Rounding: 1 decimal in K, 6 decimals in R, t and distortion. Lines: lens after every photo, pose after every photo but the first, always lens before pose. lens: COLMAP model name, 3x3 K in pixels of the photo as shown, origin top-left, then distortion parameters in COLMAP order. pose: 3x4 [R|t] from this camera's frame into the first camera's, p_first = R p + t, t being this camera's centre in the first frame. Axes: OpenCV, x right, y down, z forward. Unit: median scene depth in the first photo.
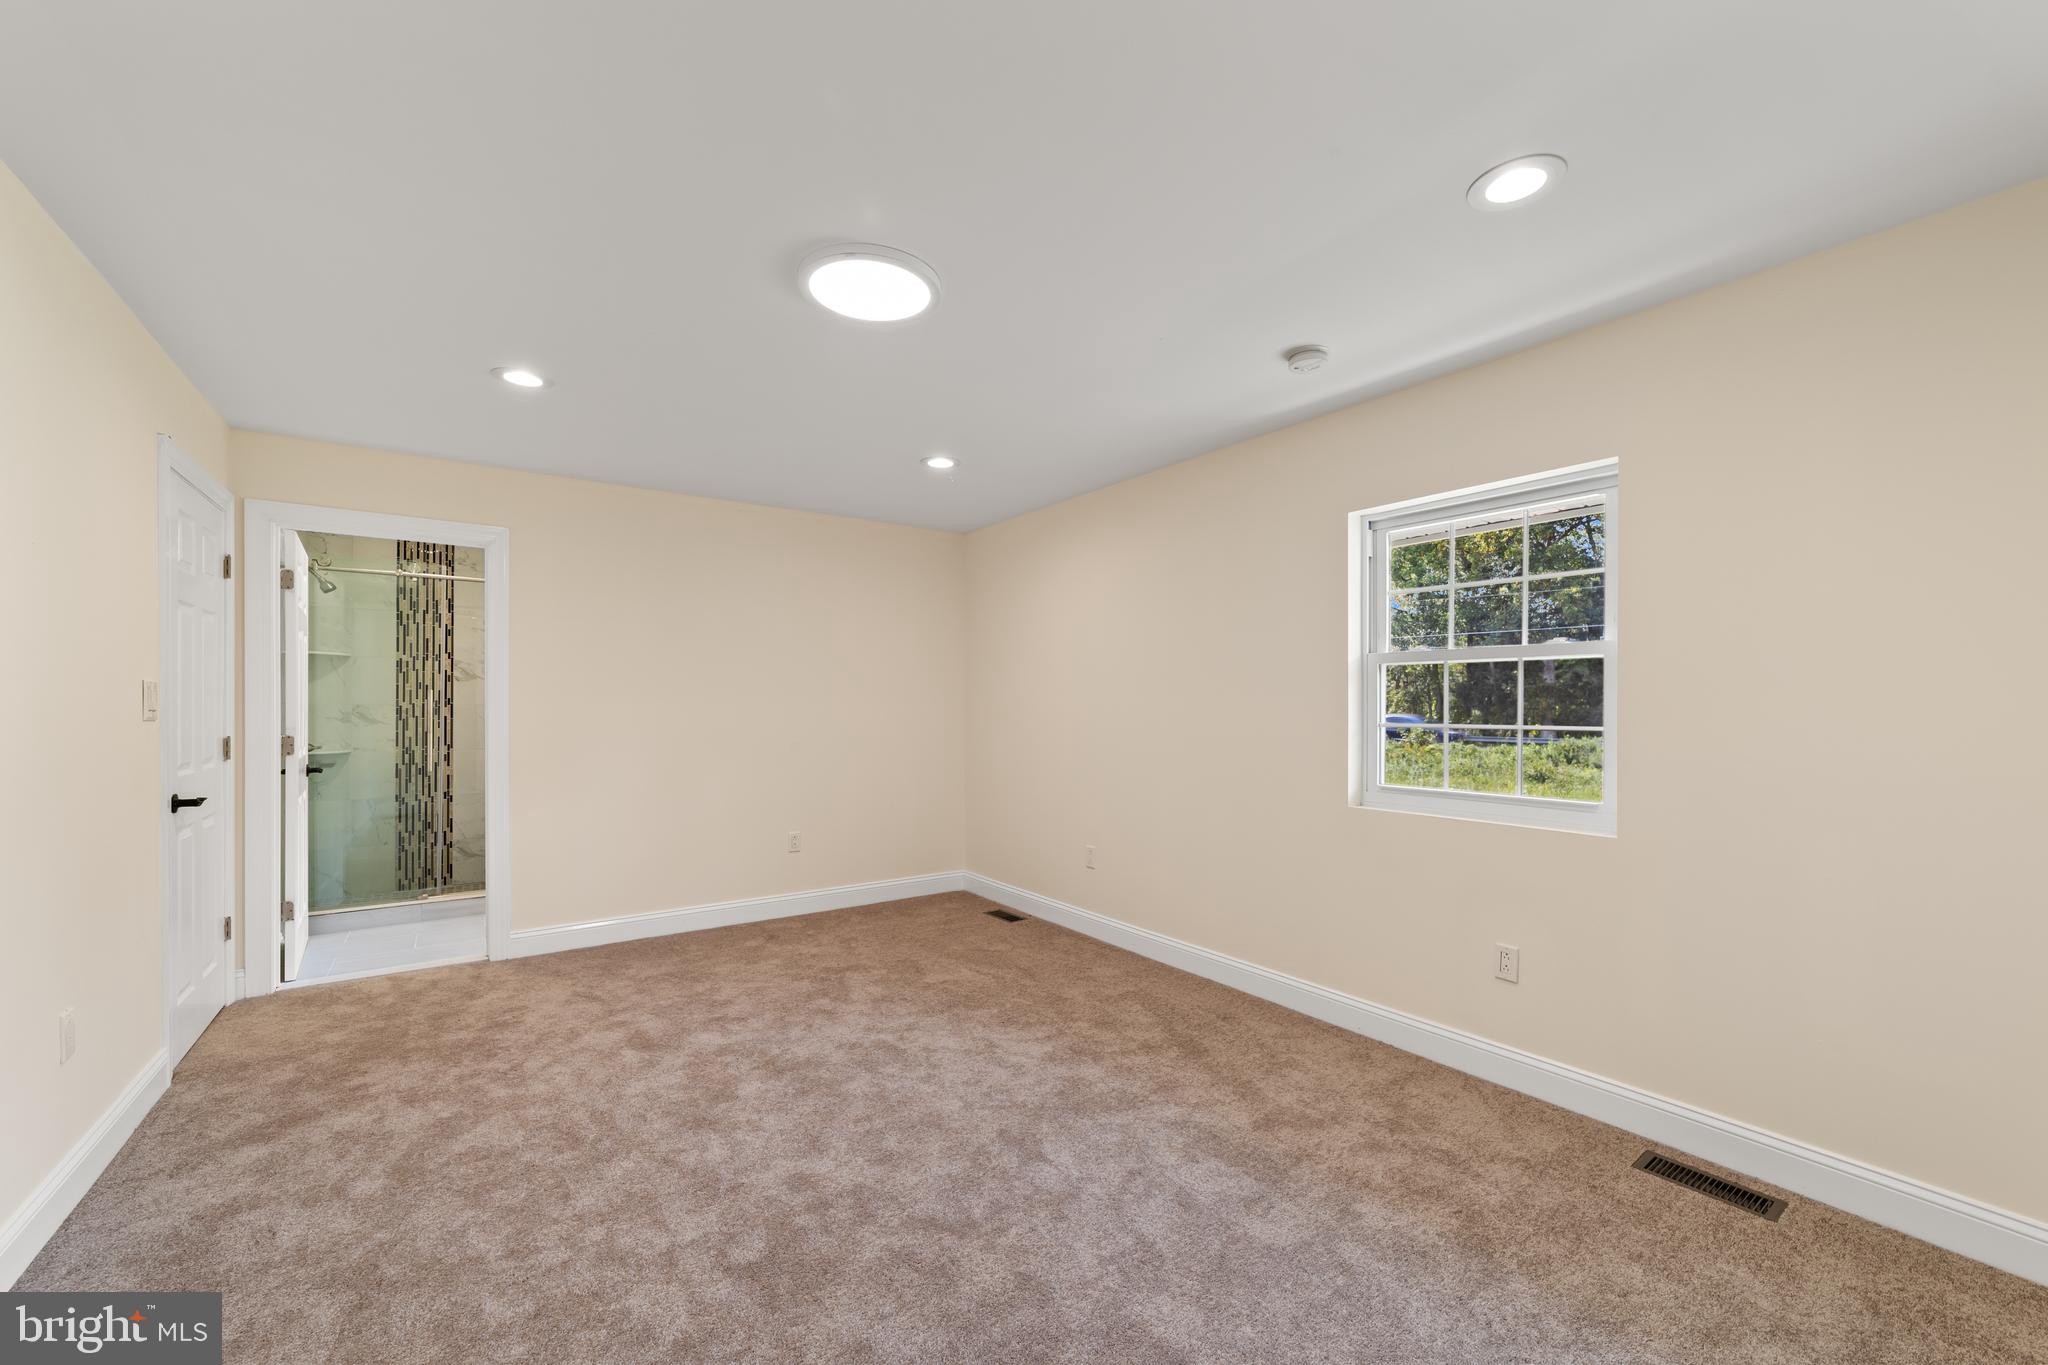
lens RADIAL K [[816.2, 0, 1023.8], [0, 816.2, 701.1], [0, 0, 1]] dist [0.000293, 0.000352]
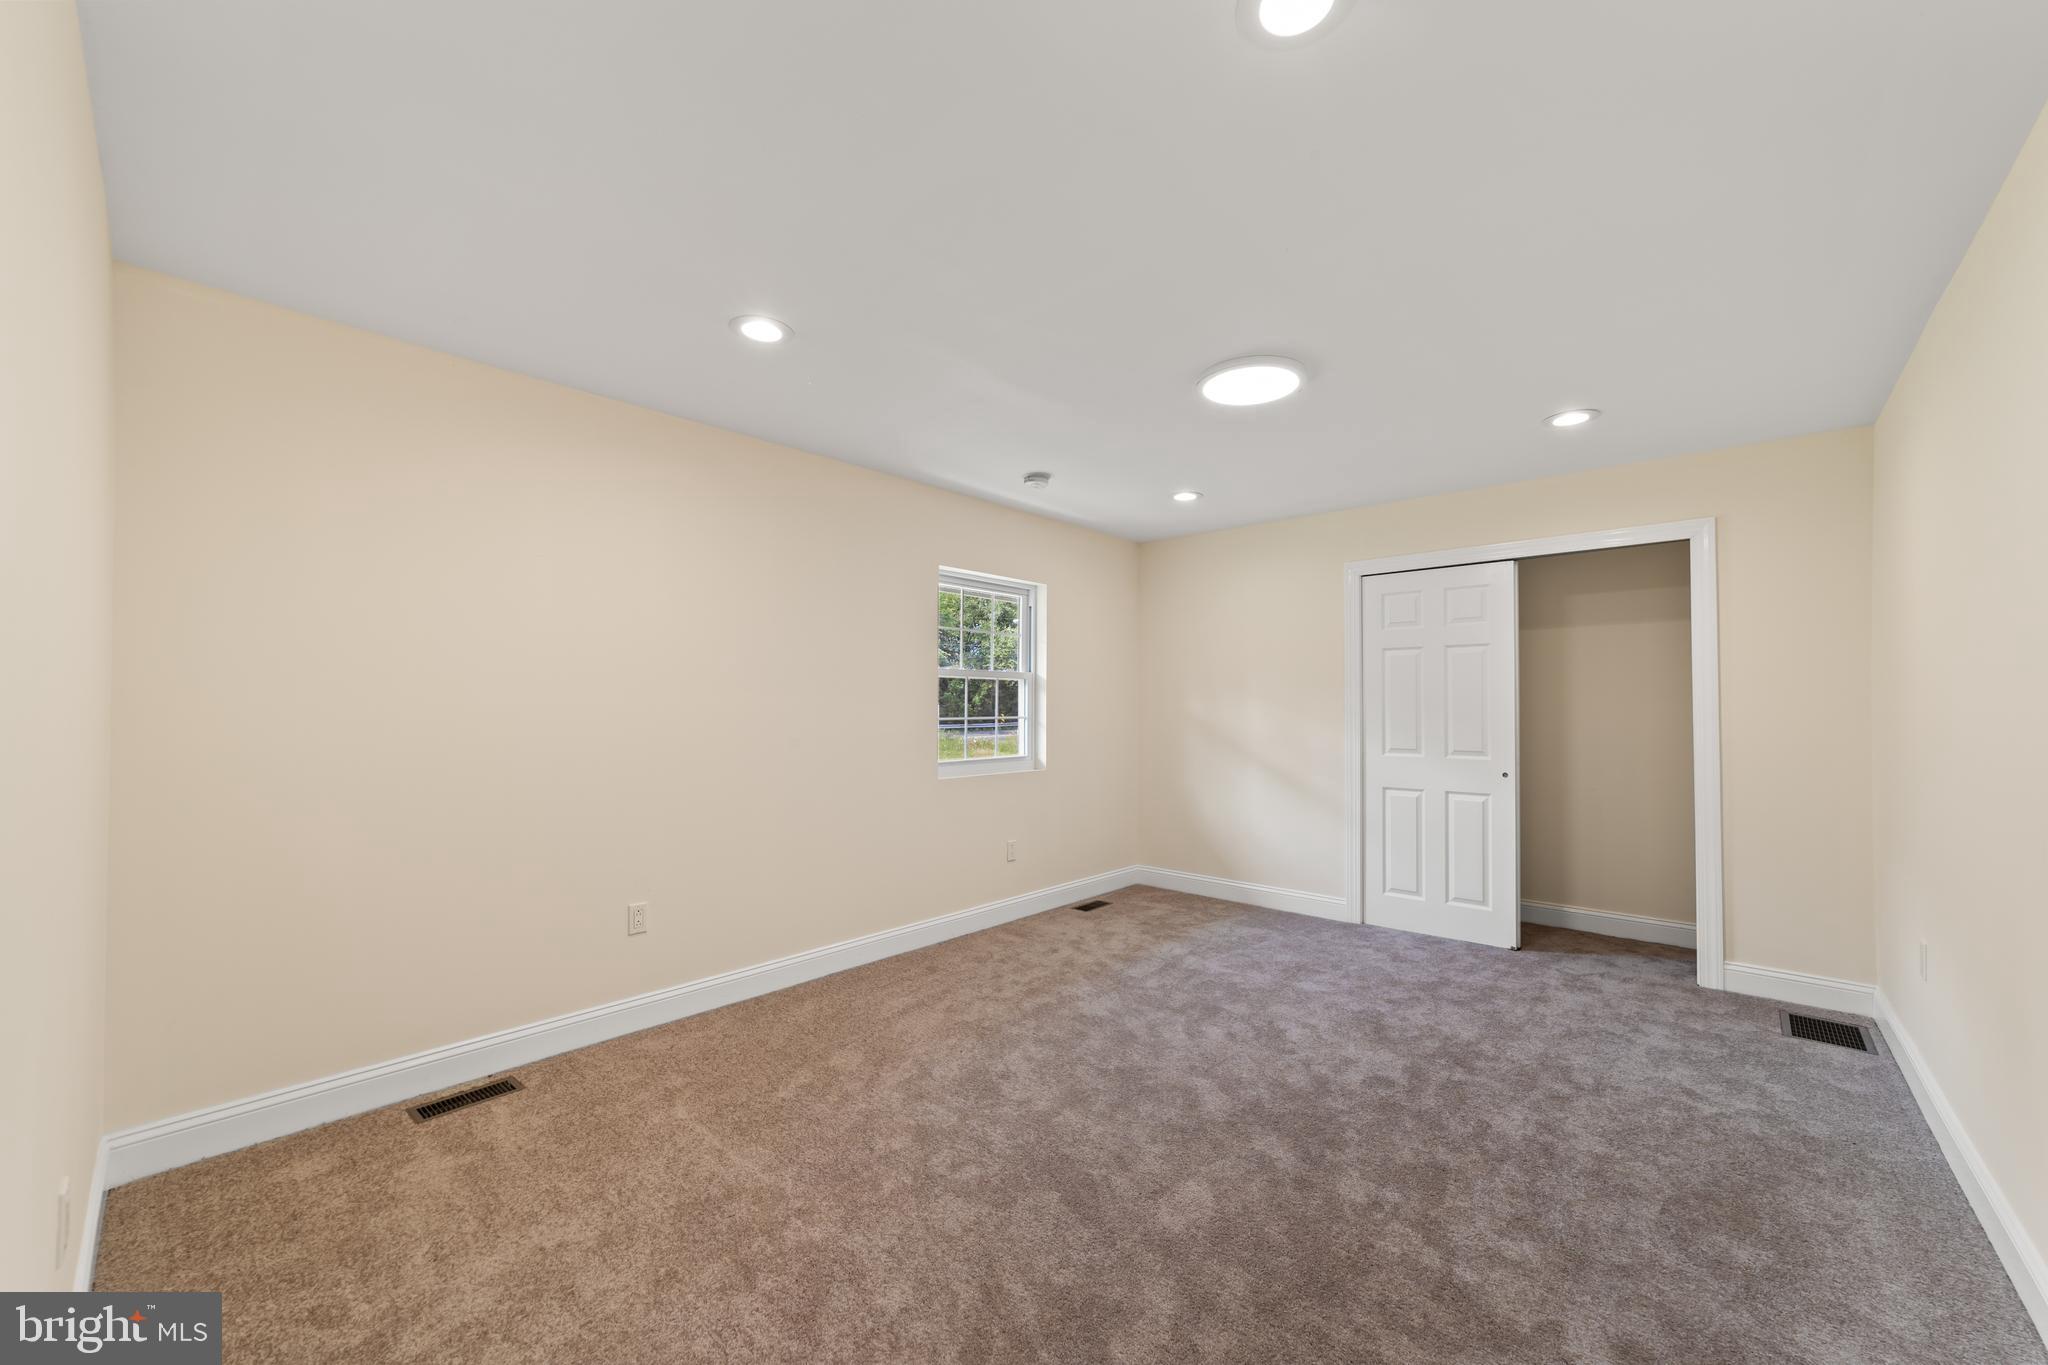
lens RADIAL K [[816.2, 0, 1023.8], [0, 816.2, 701.1], [0, 0, 1]] dist [0.000293, 0.000352]
pose [[-0.234883, -0.031229, 0.971522, -1.228849], [-0.037550, 0.999029, 0.023035, -0.052341], [-0.971298, -0.031070, -0.235827, 1.519919]]
